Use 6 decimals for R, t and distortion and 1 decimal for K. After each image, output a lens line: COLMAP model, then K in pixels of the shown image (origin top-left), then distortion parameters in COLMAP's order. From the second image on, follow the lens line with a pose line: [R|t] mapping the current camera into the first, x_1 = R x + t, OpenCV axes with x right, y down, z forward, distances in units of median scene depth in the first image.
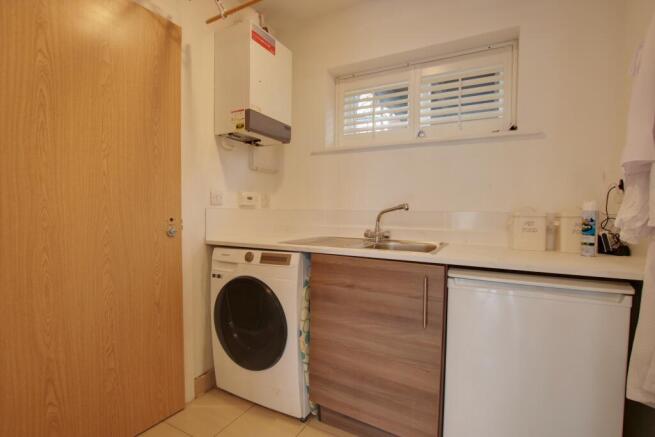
lens RADIAL K [[307.8, 0, 327.3], [0, 307.8, 219.3], [0, 0, 1]] dist [-0.018207, 0.001242]
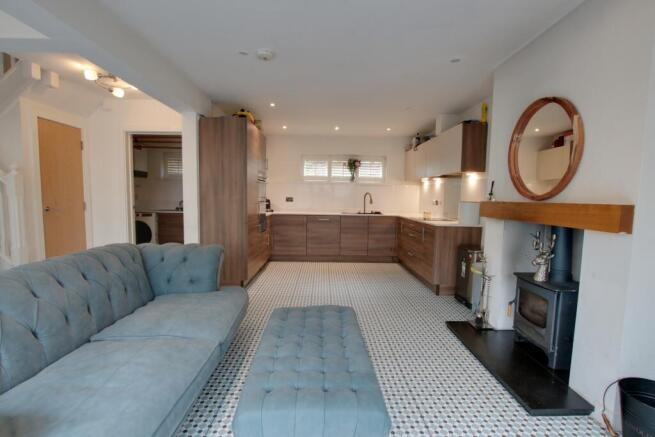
lens RADIAL K [[307.8, 0, 327.9], [0, 307.8, 219.7], [0, 0, 1]] dist [-0.018207, 0.001242]
pose [[0.876669, -0.043720, 0.479104, -0.031976], [0.005572, 0.996718, 0.080759, -0.088363], [-0.481062, -0.068130, 0.874035, -3.034055]]
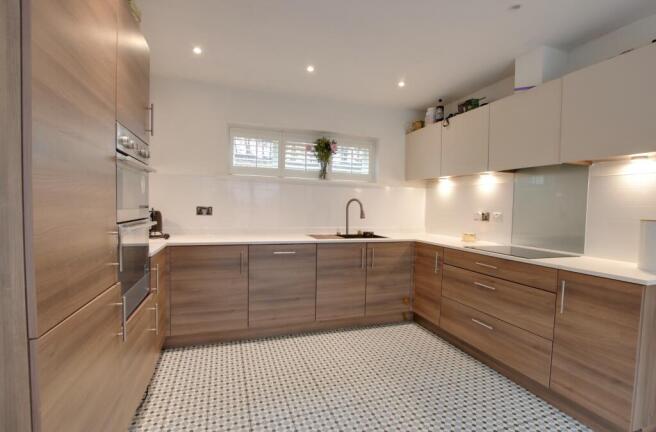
lens RADIAL K [[306.7, 0, 329.2], [0, 306.7, 220.4], [0, 0, 1]] dist [-0.039448, -0.000160]
pose [[0.685207, -0.042863, 0.727086, 0.555809], [-0.000722, 0.998226, 0.059527, -0.087603], [-0.728348, -0.041313, 0.683961, -1.276942]]
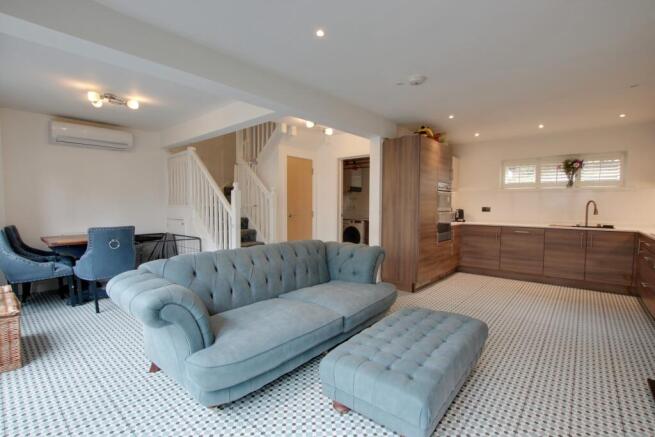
lens RADIAL K [[307.8, 0, 332.3], [0, 307.8, 221.1], [0, 0, 1]] dist [-0.018207, 0.001242]
pose [[0.976772, -0.005586, -0.214207, 0.412730], [0.015230, 0.998942, 0.043399, -0.078659], [0.213738, -0.045653, 0.975824, -3.338738]]
